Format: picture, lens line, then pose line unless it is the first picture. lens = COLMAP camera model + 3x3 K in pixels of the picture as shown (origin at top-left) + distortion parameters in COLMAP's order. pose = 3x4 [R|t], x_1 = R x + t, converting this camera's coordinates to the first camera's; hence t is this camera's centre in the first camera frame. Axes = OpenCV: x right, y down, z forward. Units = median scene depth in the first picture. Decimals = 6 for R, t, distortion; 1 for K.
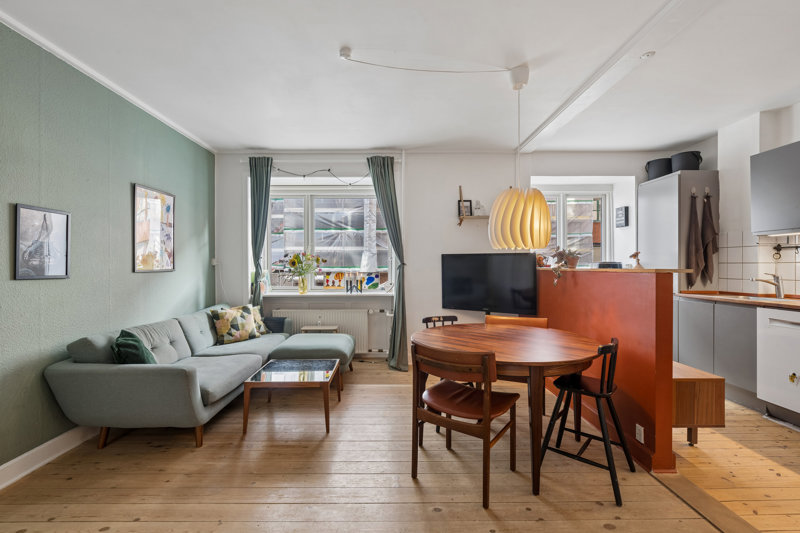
lens RADIAL K [[351.3, 0, 399.0], [0, 351.3, 266.7], [0, 0, 1]] dist [-0.003757, -0.000377]
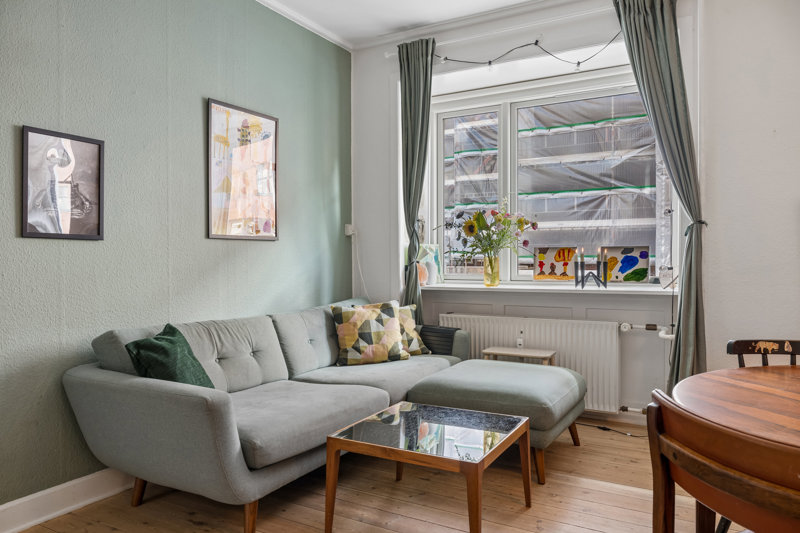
lens RADIAL K [[576.3, 0, 399.7], [0, 576.3, 264.2], [0, 0, 1]] dist [-0.003682, -0.001370]
pose [[0.865351, 0.002885, -0.501158, 0.057252], [0.001918, 0.999957, 0.009067, 0.043881], [0.501162, -0.008808, 0.865308, 0.213958]]
